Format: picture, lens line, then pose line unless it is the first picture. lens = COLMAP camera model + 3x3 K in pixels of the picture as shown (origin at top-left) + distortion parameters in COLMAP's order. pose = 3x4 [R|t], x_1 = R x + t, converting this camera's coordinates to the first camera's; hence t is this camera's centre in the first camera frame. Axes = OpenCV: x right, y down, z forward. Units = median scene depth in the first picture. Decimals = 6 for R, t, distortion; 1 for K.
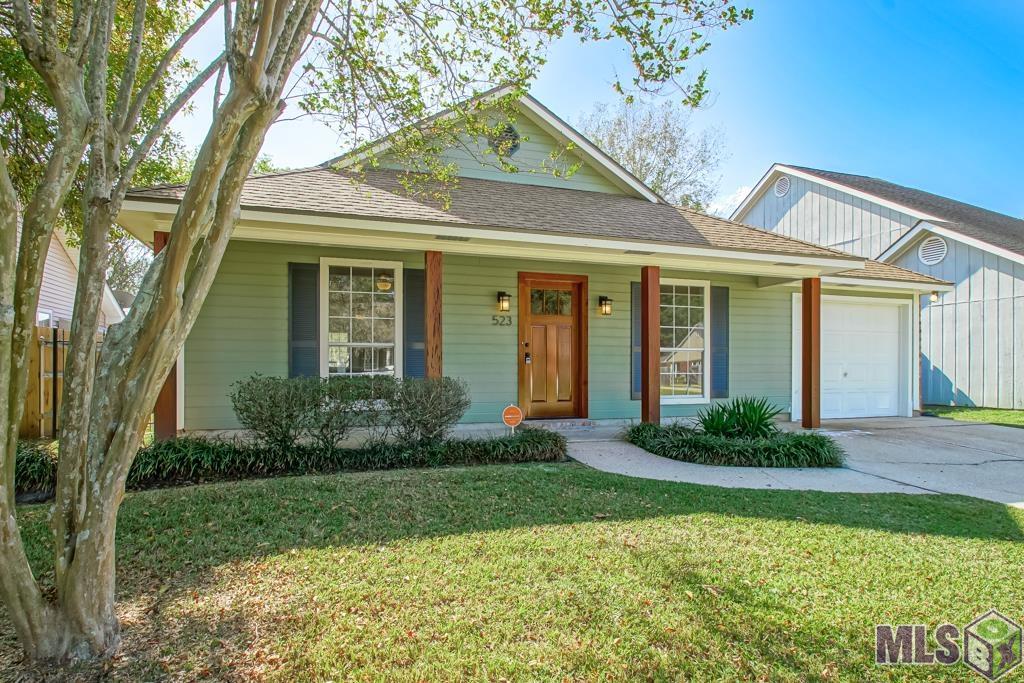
lens RADIAL K [[565.5, 0, 513.7], [0, 565.5, 351.0], [0, 0, 1]] dist [-0.011752, -0.003339]
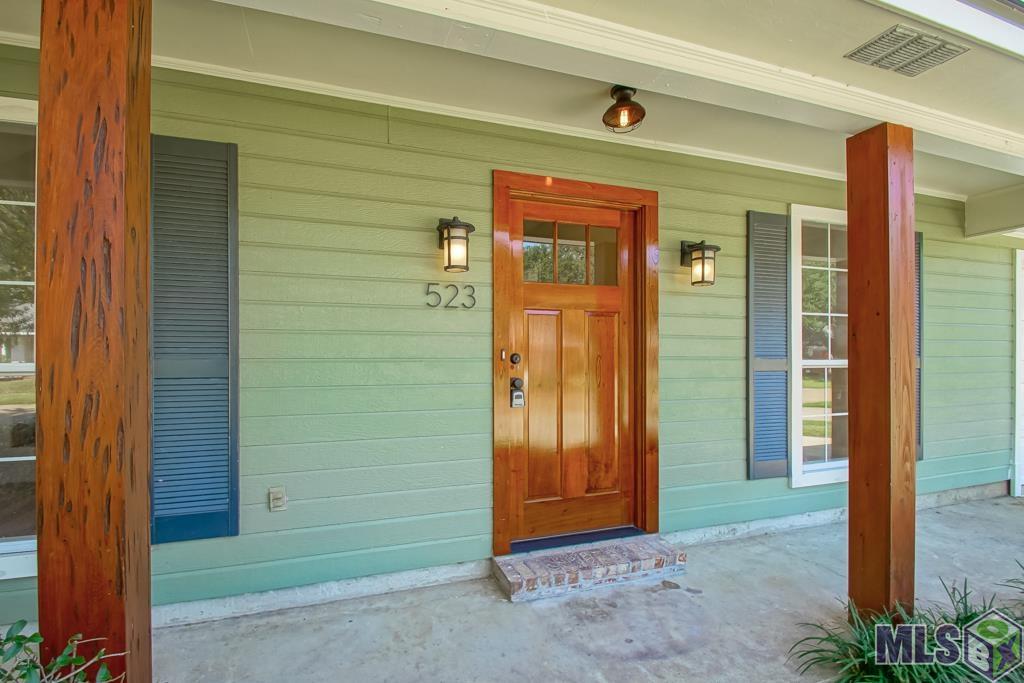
lens RADIAL K [[470.3, 0, 513.6], [0, 470.3, 338.6], [0, 0, 1]] dist [0.001869, -0.003522]
pose [[0.999391, -0.001825, 0.034837, 0.010287], [0.001662, 0.999988, 0.004710, -0.025600], [-0.034845, -0.004649, 0.999382, 0.649392]]
